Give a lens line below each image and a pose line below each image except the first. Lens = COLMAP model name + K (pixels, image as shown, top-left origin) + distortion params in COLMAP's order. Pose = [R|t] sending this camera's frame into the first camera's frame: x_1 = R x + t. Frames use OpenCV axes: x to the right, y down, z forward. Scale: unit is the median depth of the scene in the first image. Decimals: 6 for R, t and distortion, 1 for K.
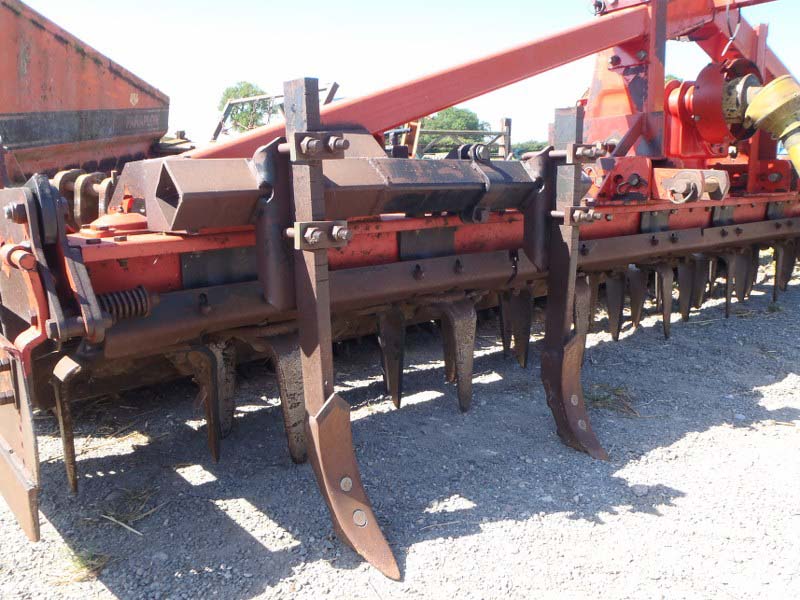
lens RADIAL K [[655.0, 0, 400.4], [0, 655.0, 299.5], [0, 0, 1]] dist [-0.031556, 0.028148]
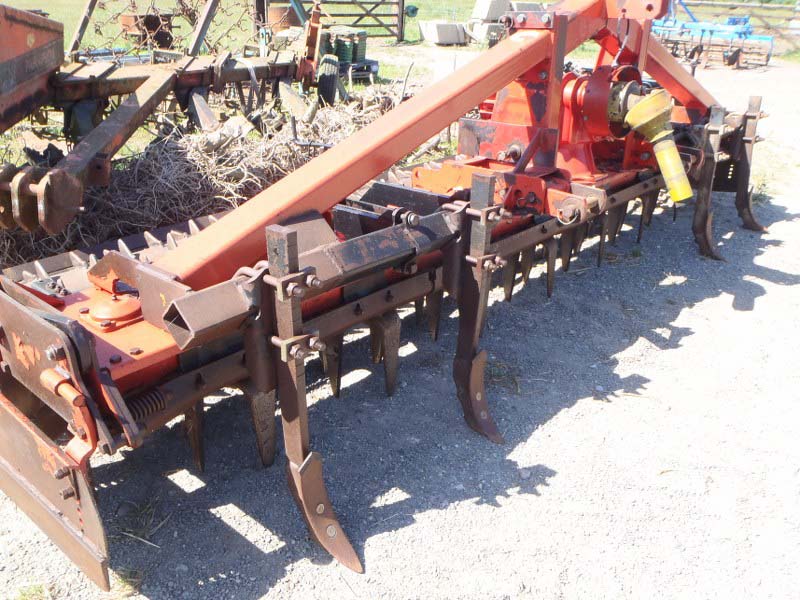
lens RADIAL K [[655.0, 0, 397.6], [0, 655.0, 298.8], [0, 0, 1]] dist [-0.031556, 0.028148]
pose [[0.986614, -0.032205, 0.159862, -0.096616], [-0.005225, 0.973560, 0.228373, -0.345594], [-0.162990, -0.226151, 0.960359, -0.179479]]
